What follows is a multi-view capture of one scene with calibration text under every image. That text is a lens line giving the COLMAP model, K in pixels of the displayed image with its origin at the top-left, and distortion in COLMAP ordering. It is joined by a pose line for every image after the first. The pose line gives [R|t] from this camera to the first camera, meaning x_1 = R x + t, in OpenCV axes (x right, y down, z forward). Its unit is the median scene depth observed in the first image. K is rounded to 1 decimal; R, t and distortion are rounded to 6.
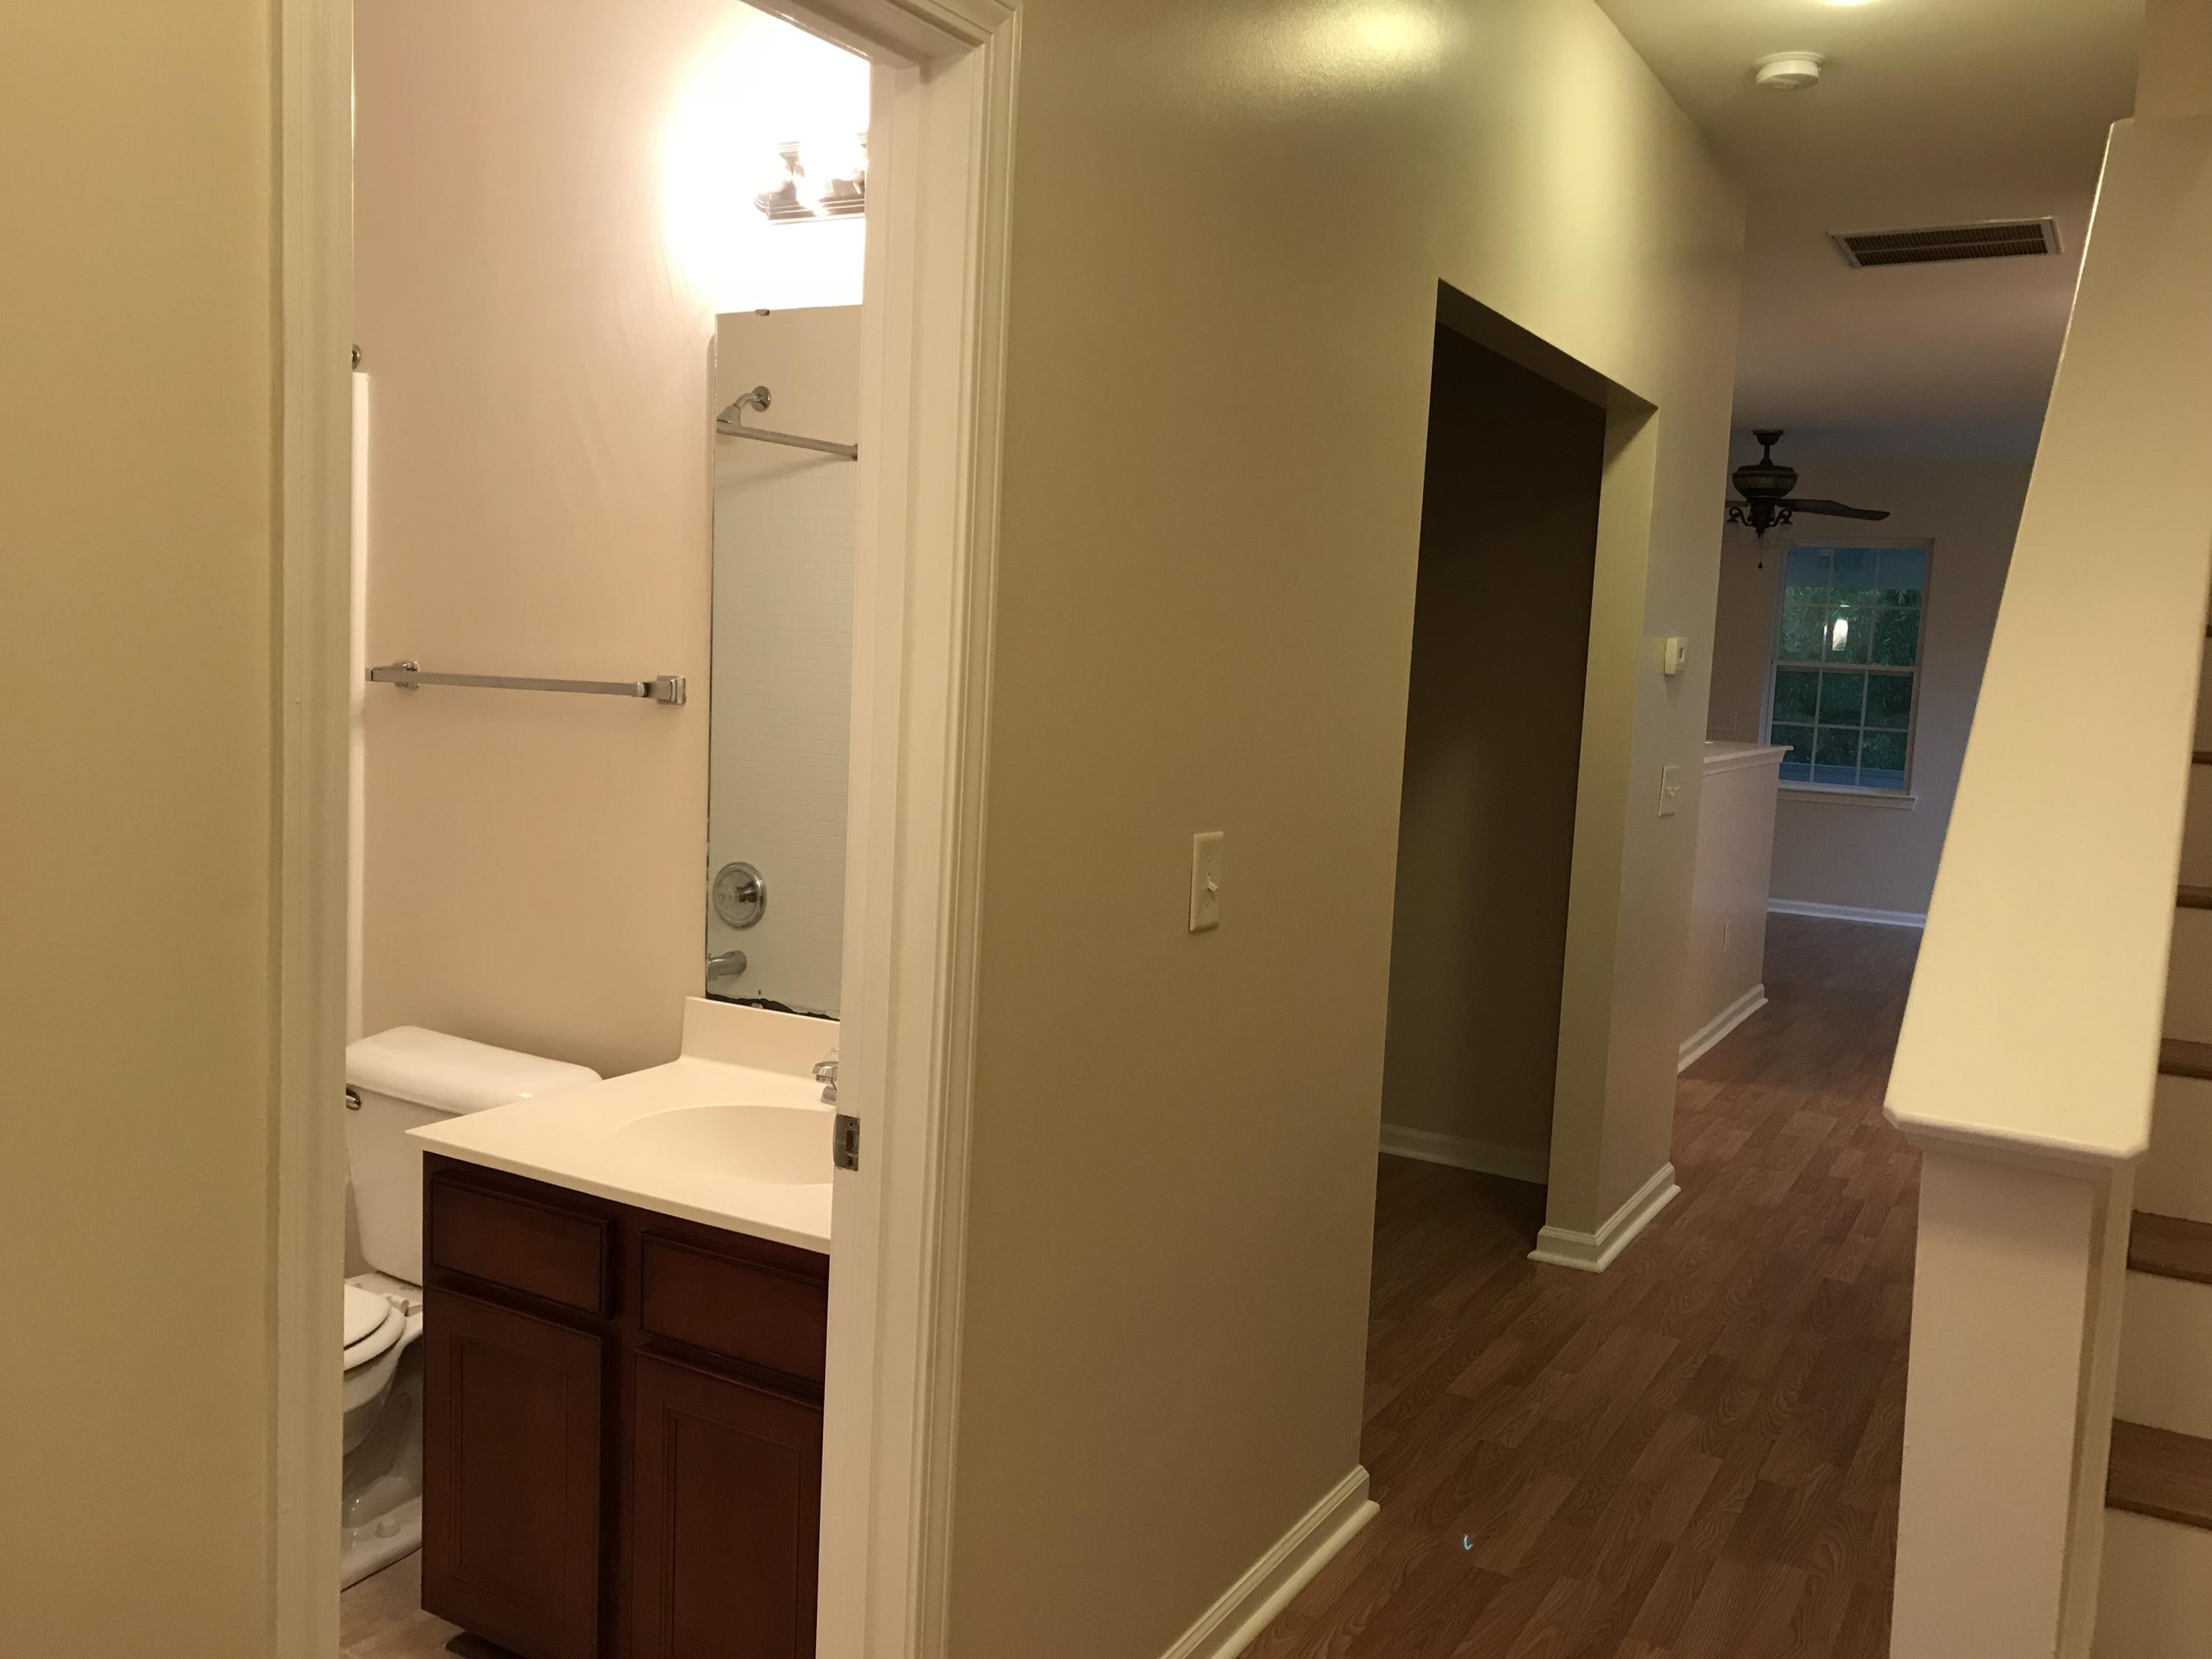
lens RADIAL K [[1833.2, 0, 1097.6], [0, 1833.2, 817.6], [0, 0, 1]] dist [0.006735, 0.013020]
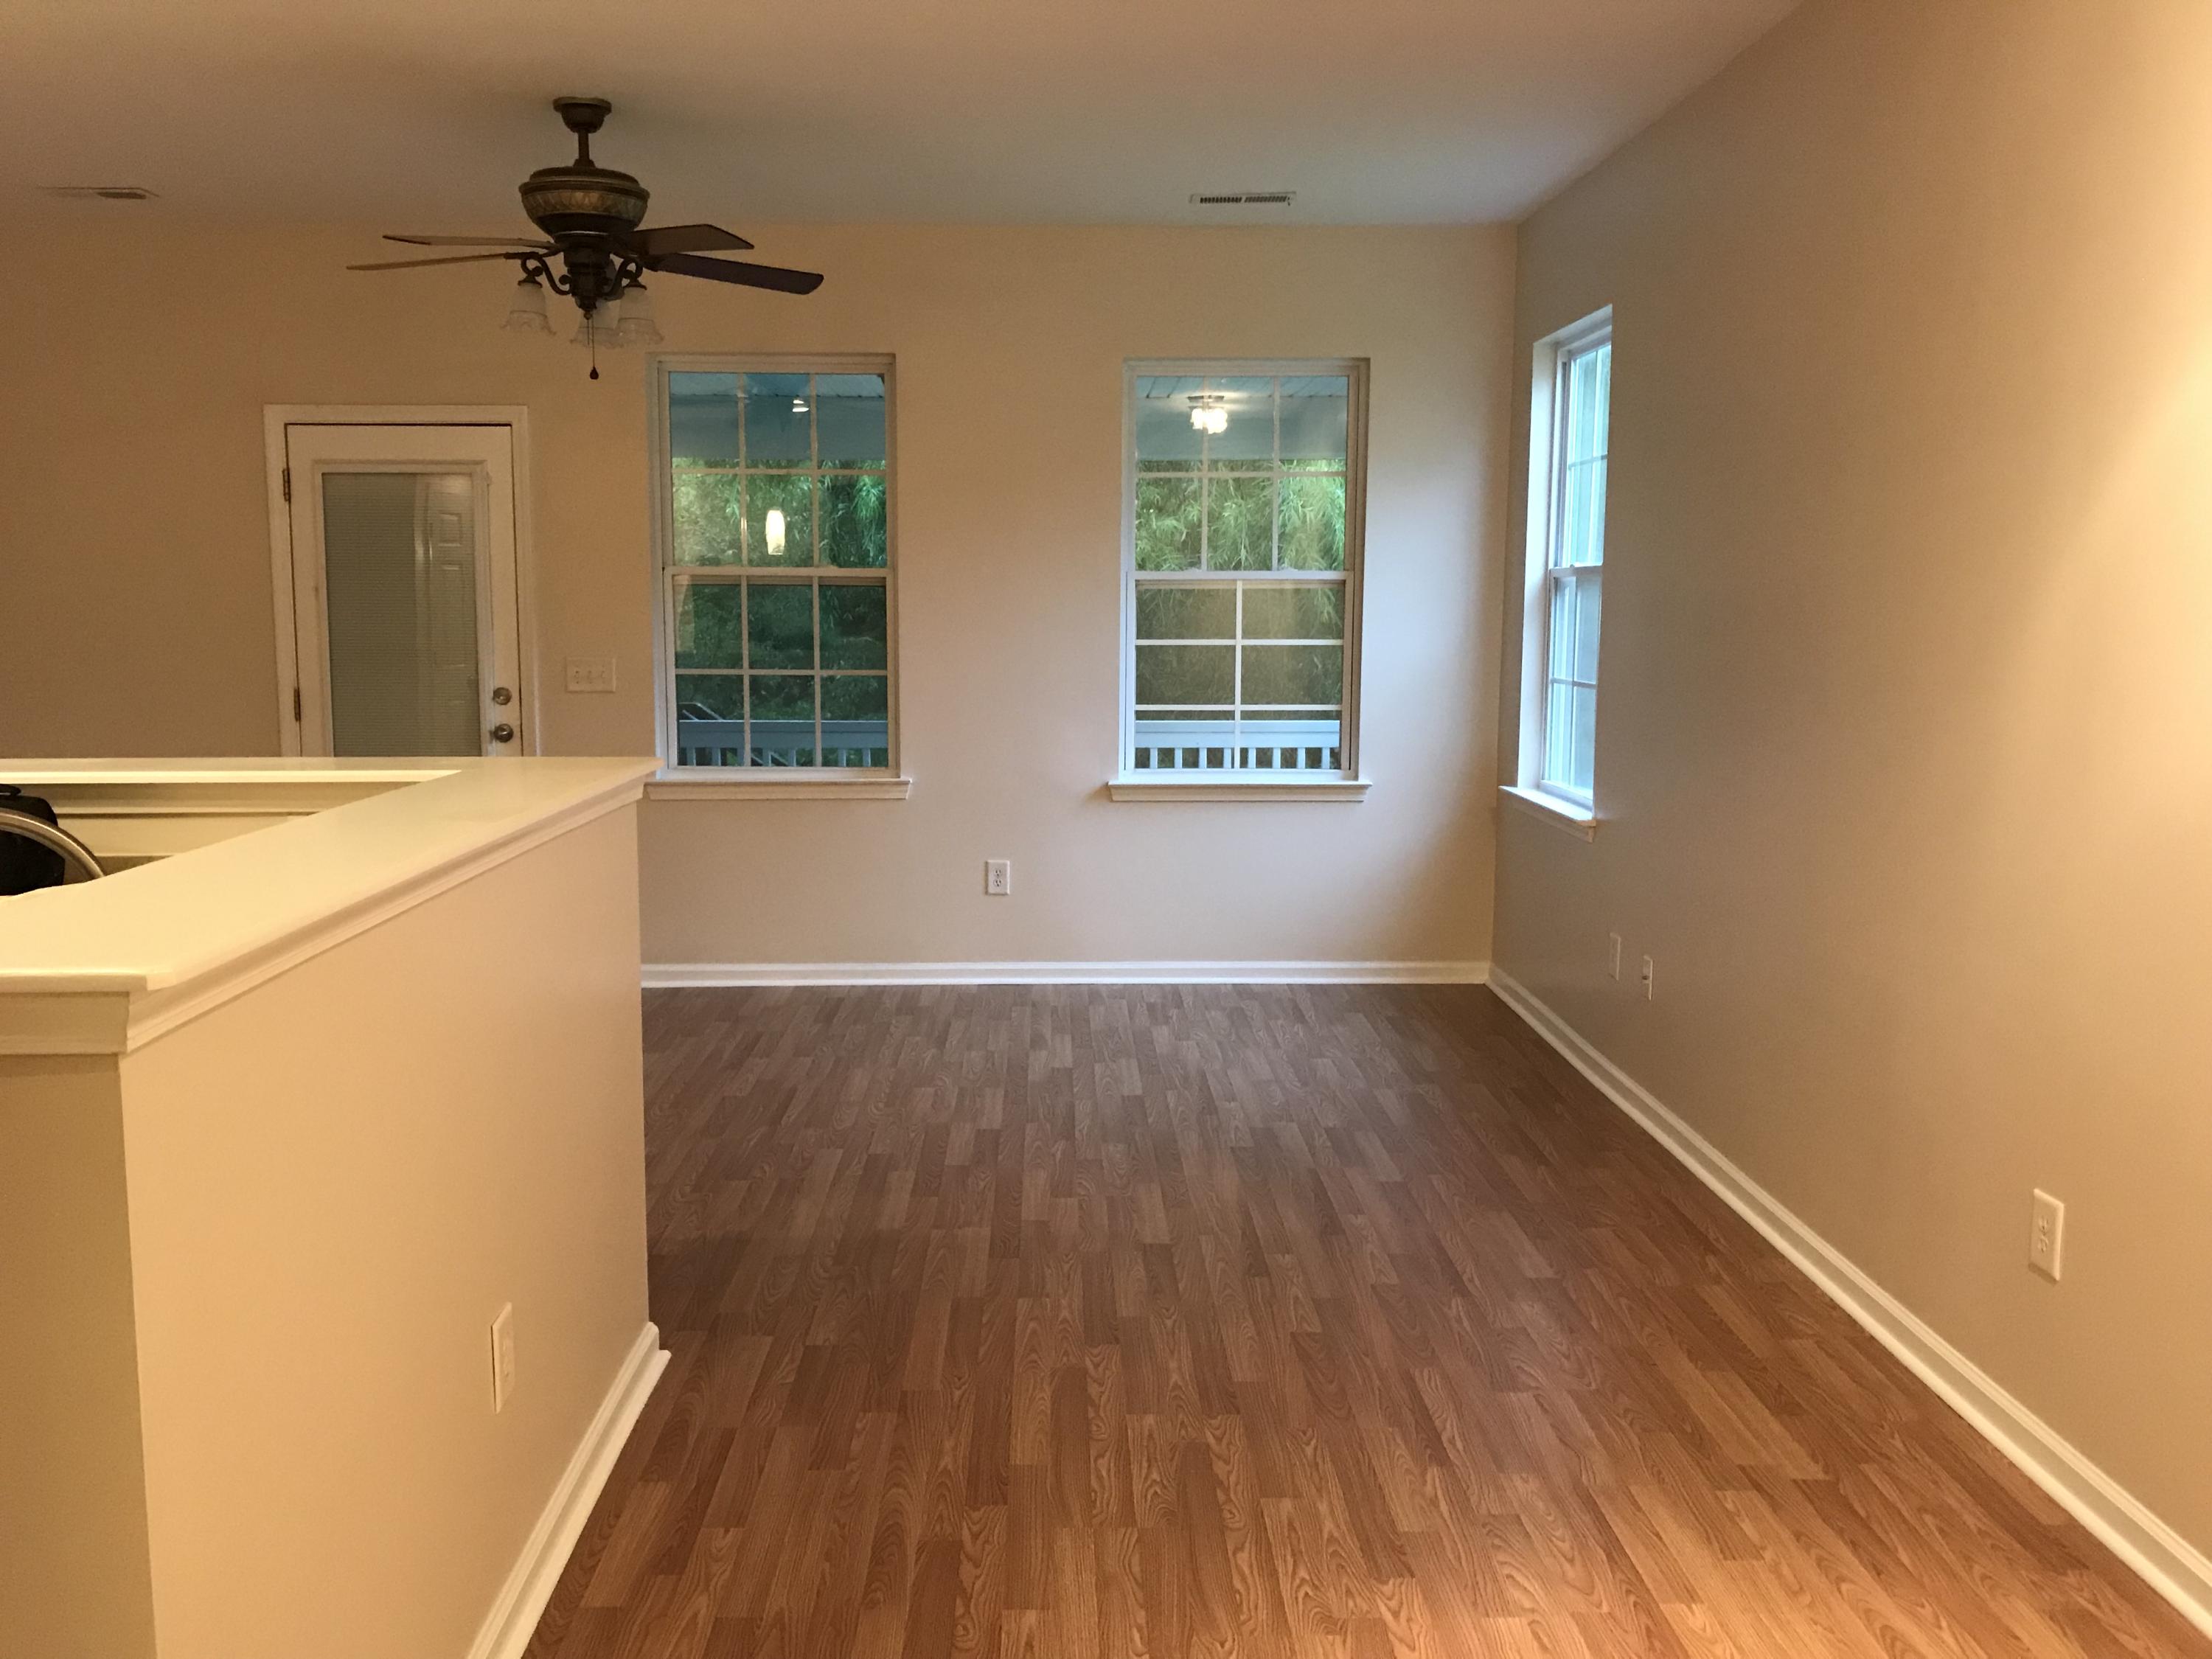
lens RADIAL K [[1833.2, 0, 1097.6], [0, 1833.2, 817.6], [0, 0, 1]] dist [0.006735, 0.013020]
pose [[0.853931, -0.109903, 0.508649, 0.390458], [0.089272, 0.993892, 0.064878, -0.069132], [-0.512673, -0.009993, 0.858526, 0.926298]]
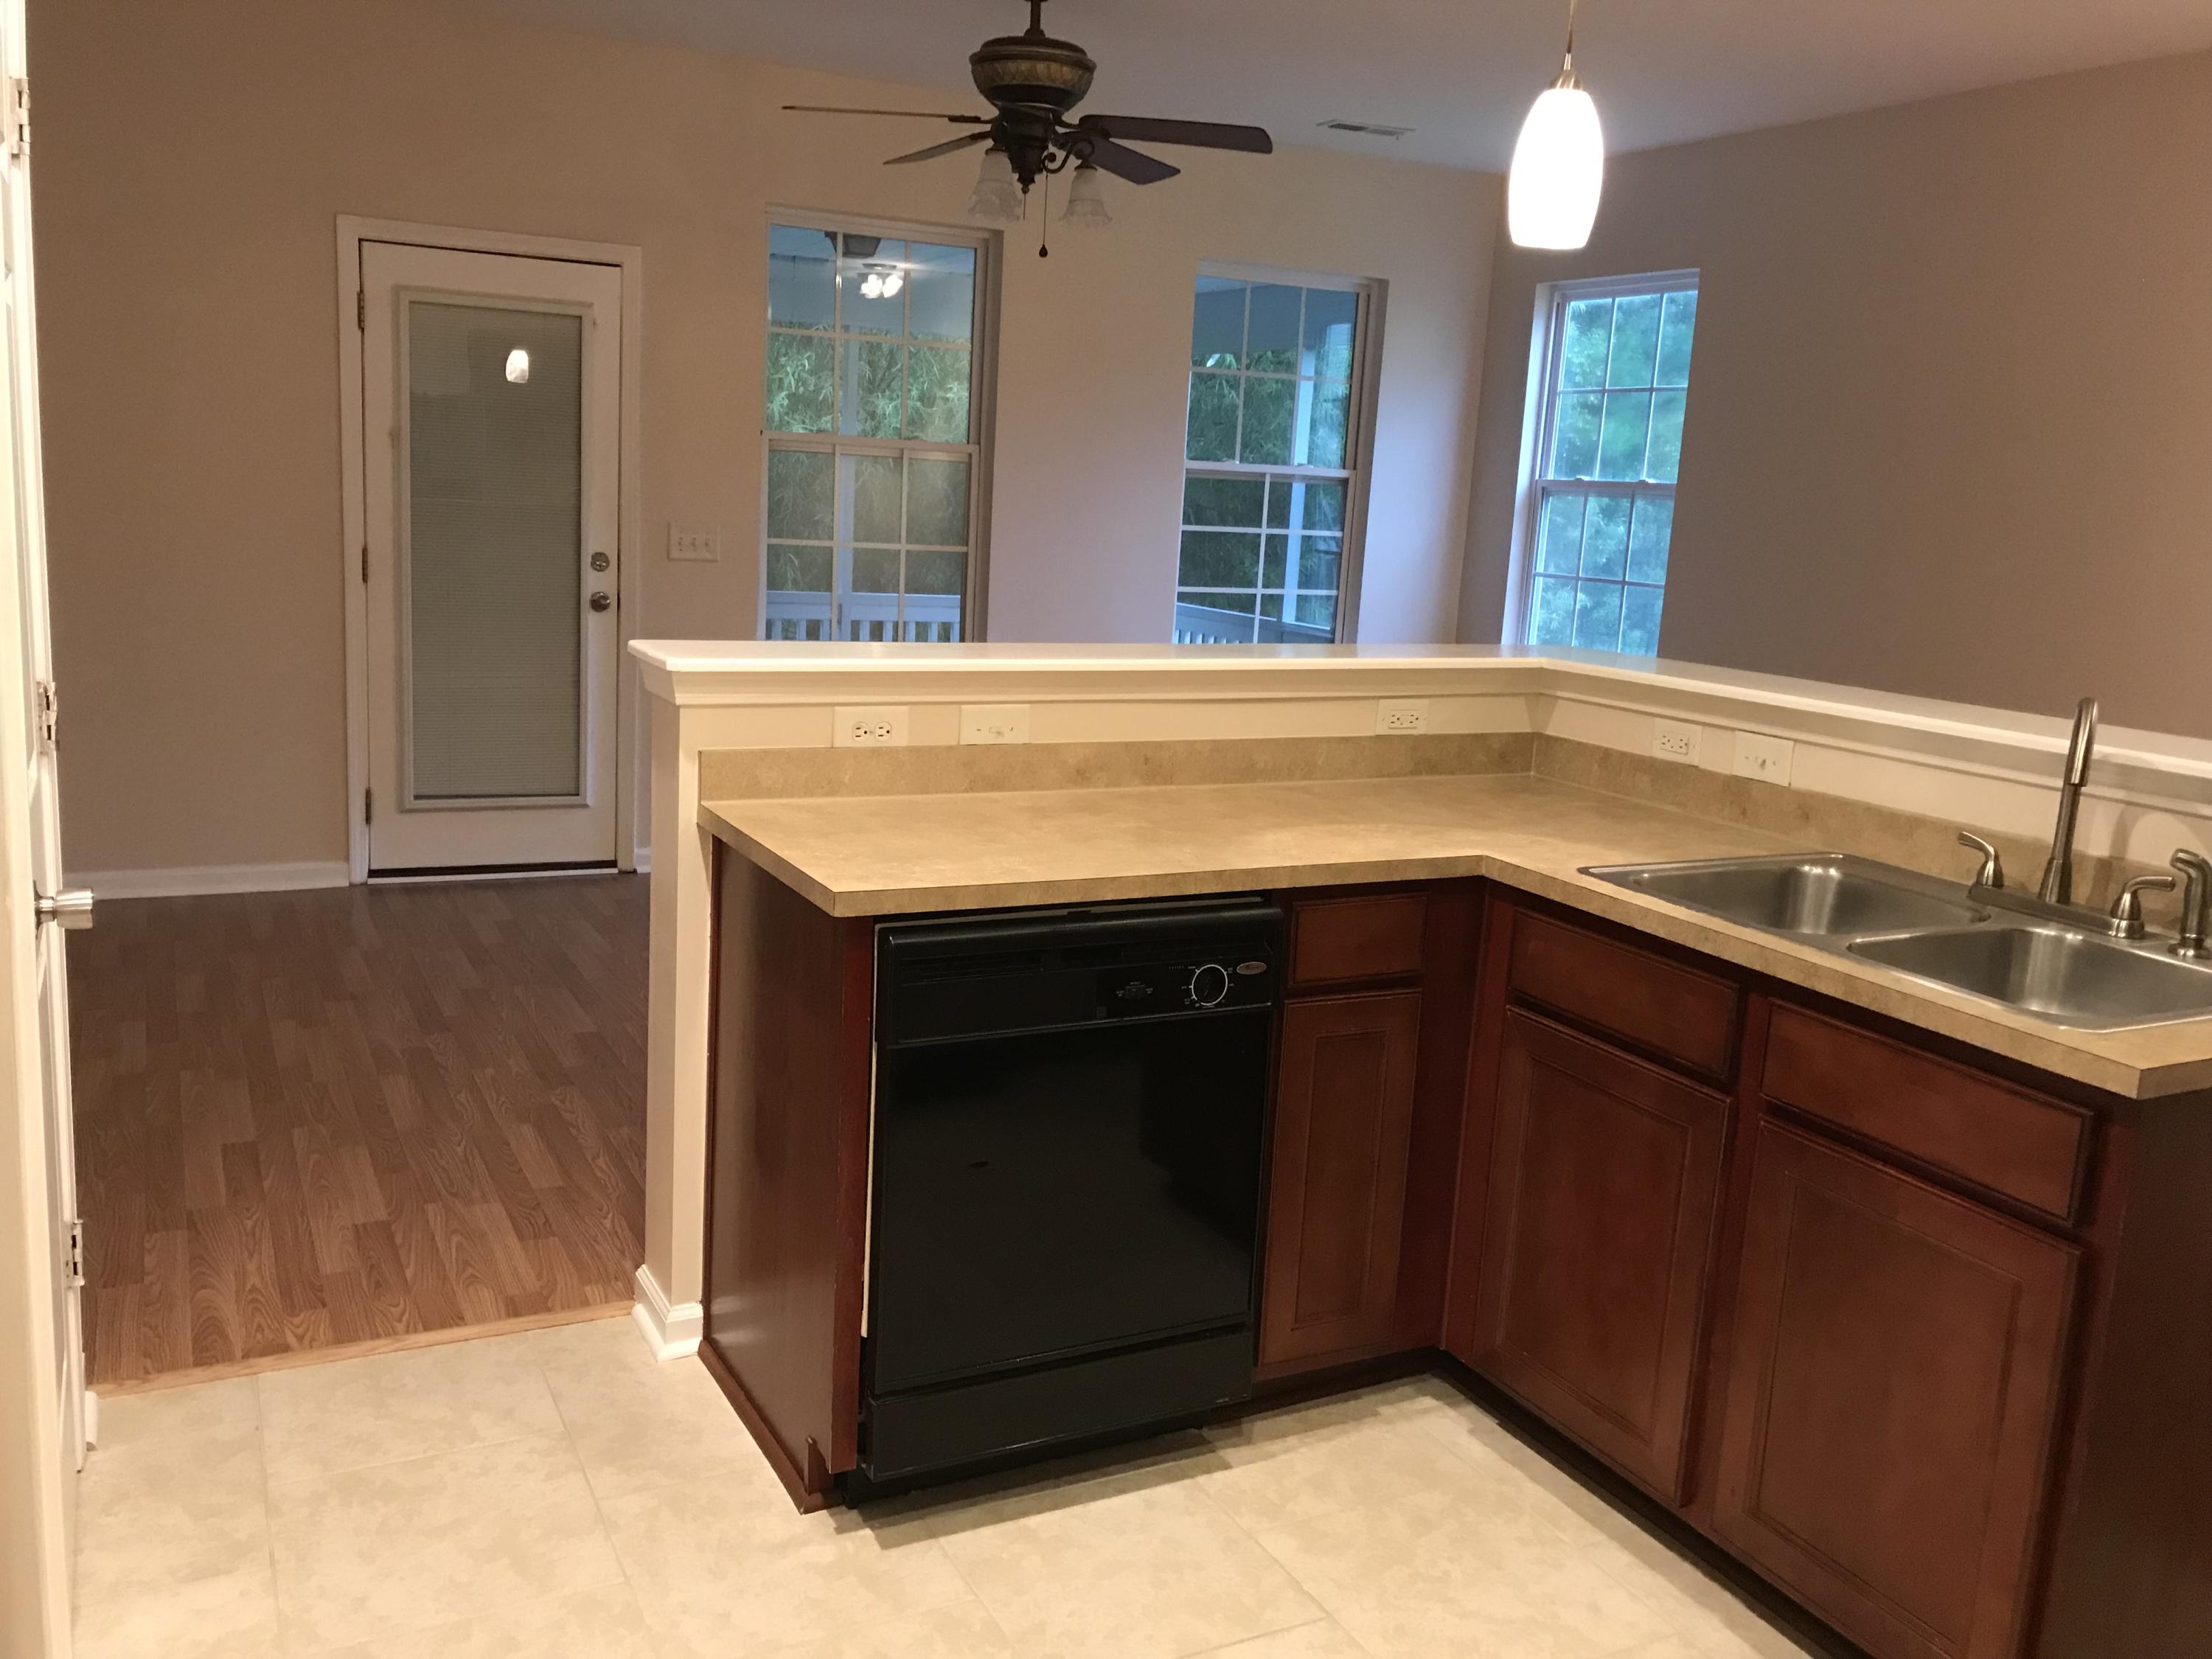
lens RADIAL K [[1861.6, 0, 1103.6], [0, 1861.6, 817.4], [0, 0, 1]] dist [0.019631, 0.003849]
pose [[0.552205, -0.167491, 0.816711, -0.131658], [0.052347, 0.984645, 0.166537, -0.127848], [-0.832064, -0.049210, 0.552493, 1.289854]]
